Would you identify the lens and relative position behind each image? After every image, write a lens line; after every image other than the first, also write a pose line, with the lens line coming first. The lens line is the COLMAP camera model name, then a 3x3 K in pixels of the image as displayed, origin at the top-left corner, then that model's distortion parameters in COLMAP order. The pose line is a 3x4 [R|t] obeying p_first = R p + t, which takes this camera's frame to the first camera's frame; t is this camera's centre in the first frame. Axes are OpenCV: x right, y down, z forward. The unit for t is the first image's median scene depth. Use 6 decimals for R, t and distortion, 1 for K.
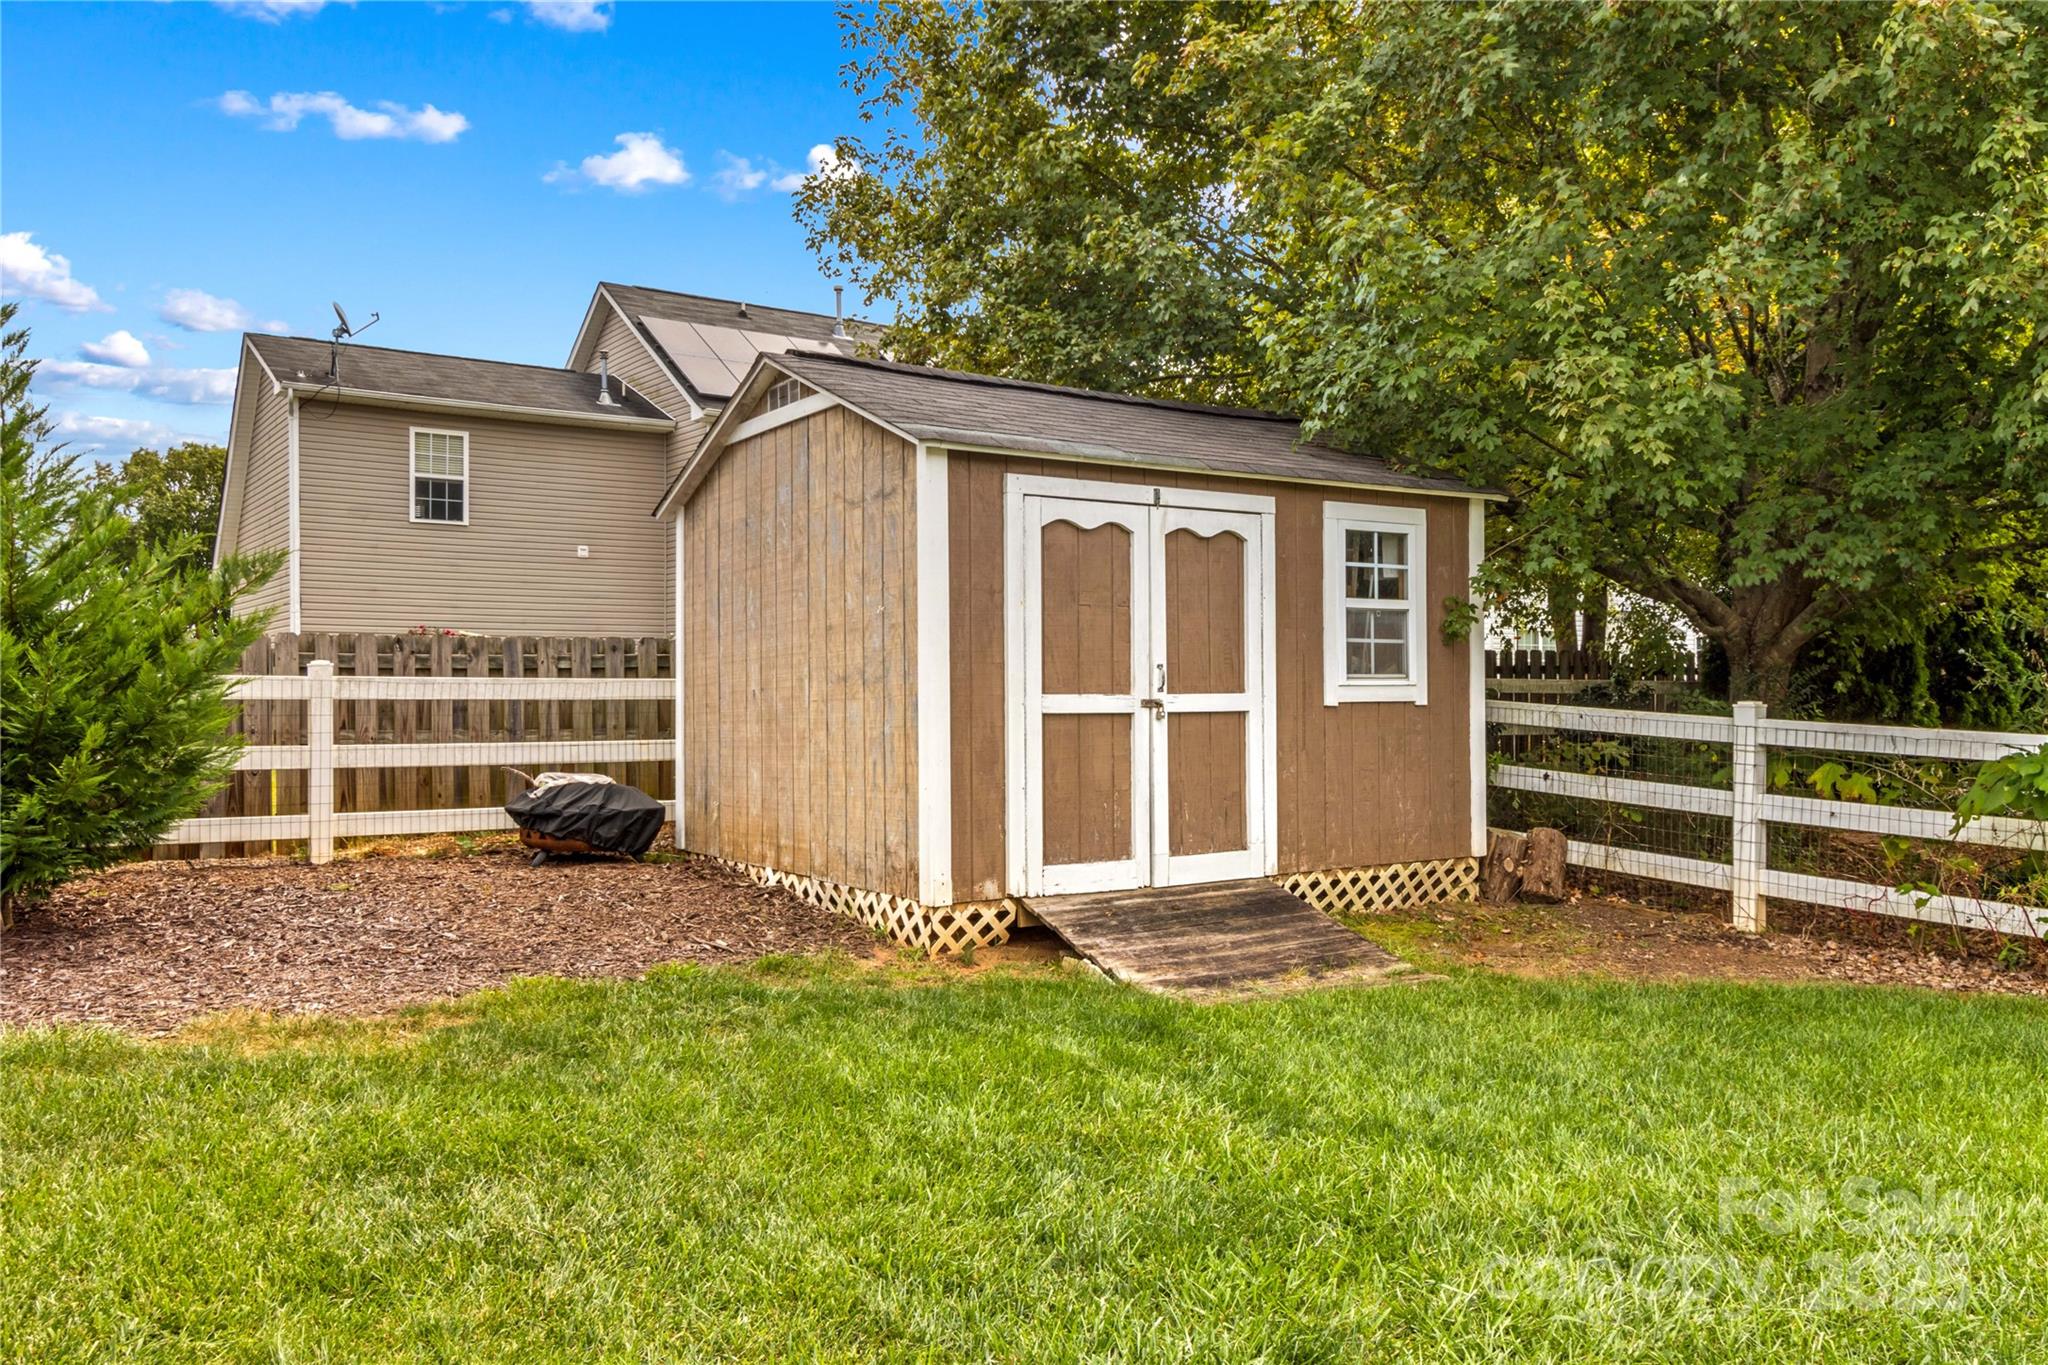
lens RADIAL K [[1576.8, 0, 1025.9], [0, 1576.8, 699.6], [0, 0, 1]] dist [-0.003445, 0.000415]
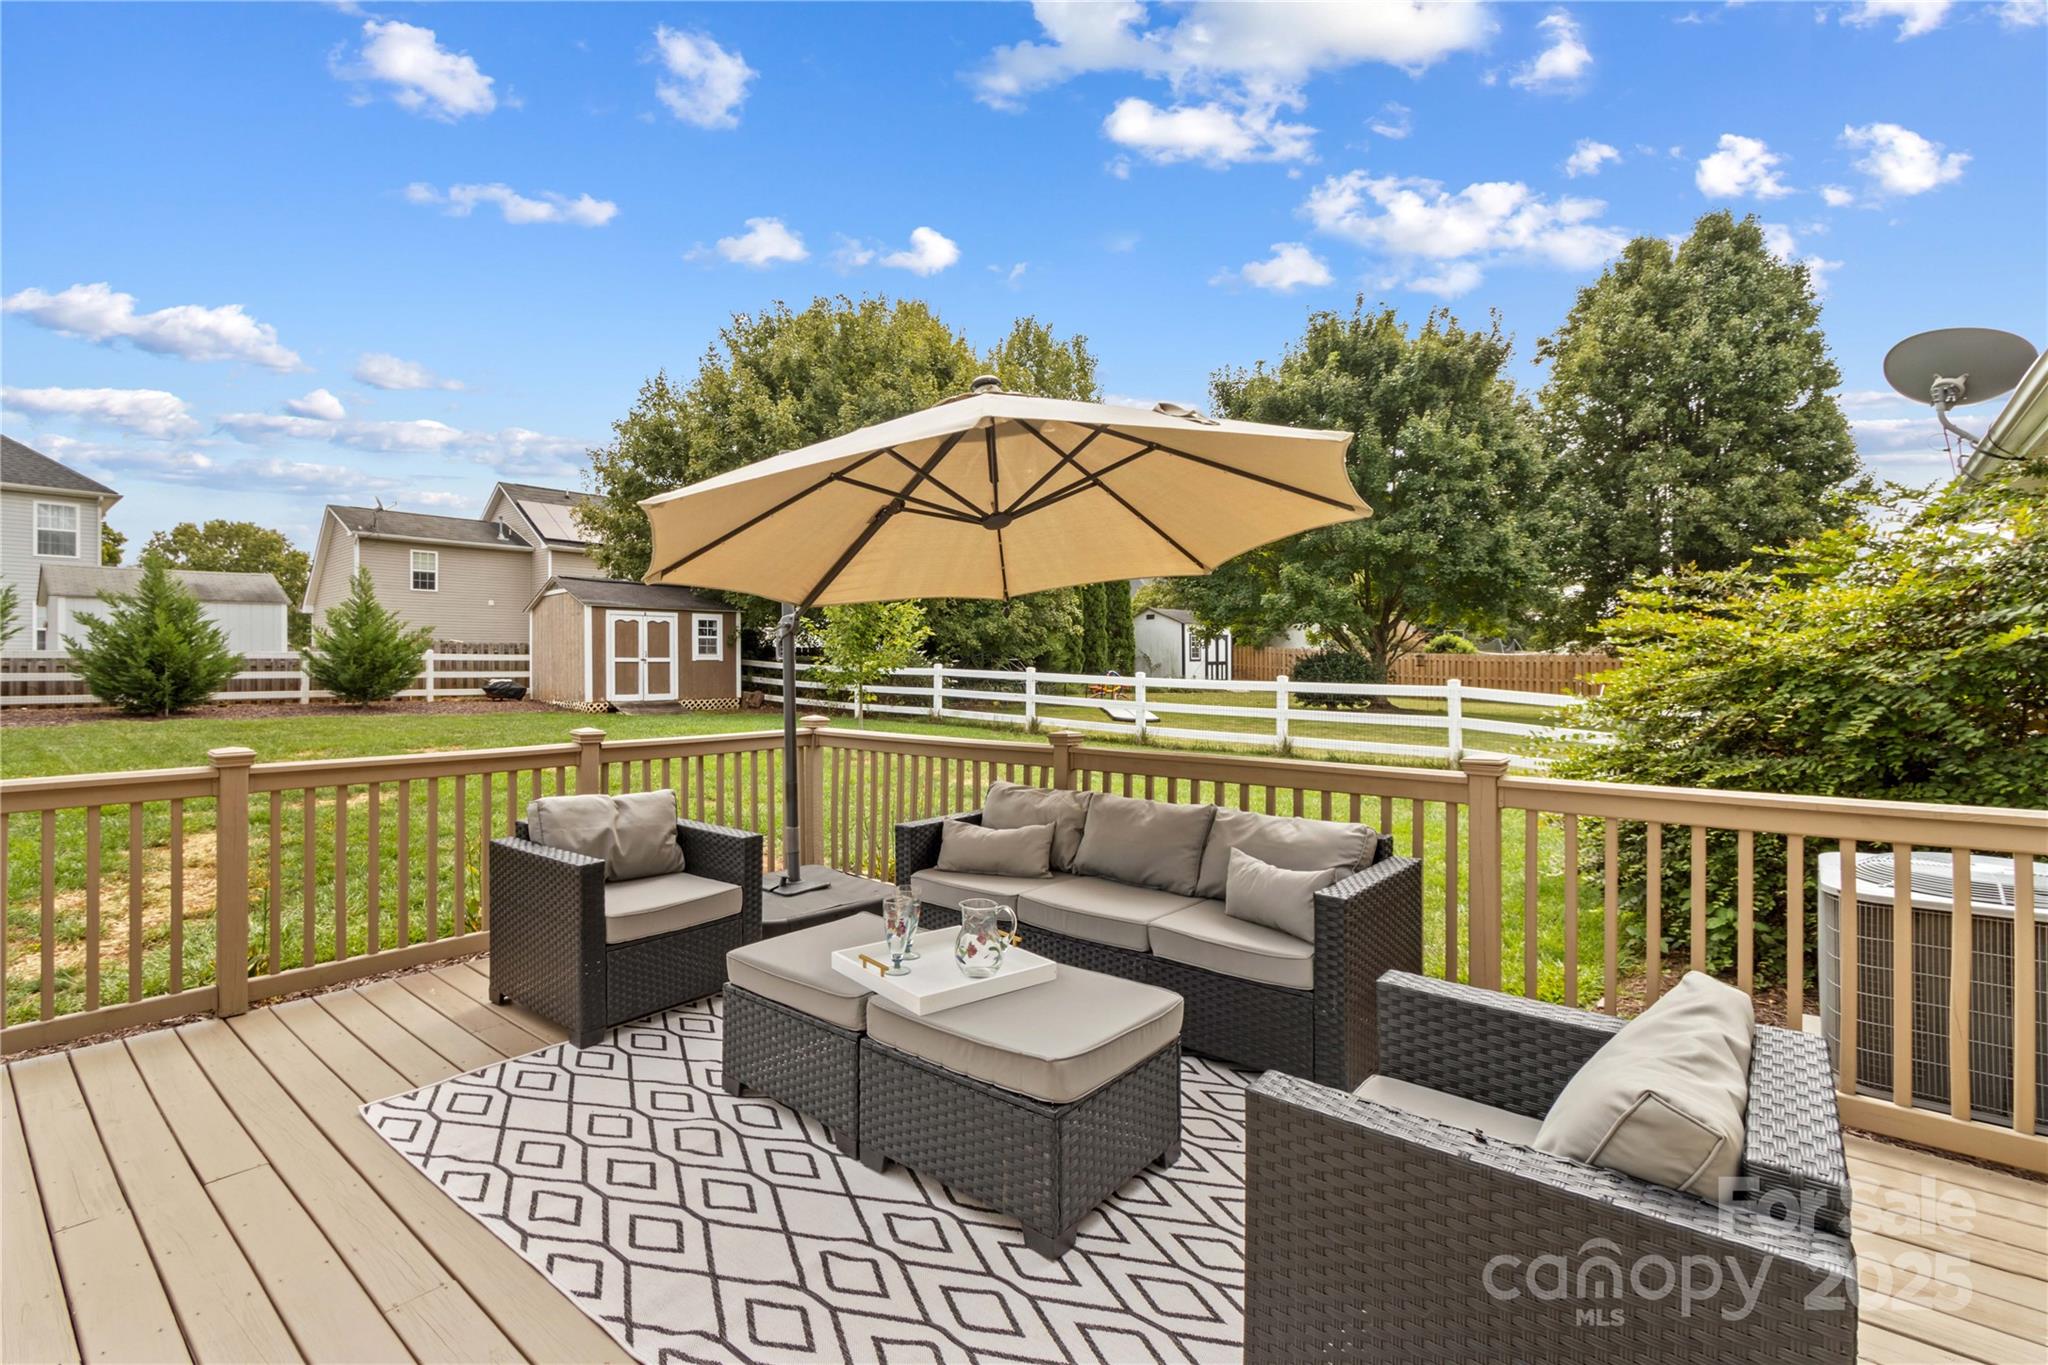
lens RADIAL K [[954.0, 0, 994.4], [0, 954.0, 654.7], [0, 0, 1]] dist [0.001617, -0.001854]
pose [[0.974461, 0.001475, 0.224551, 0.400052], [0.003334, 0.999773, -0.021035, 0.044024], [-0.224531, 0.021247, 0.974235, -1.692981]]
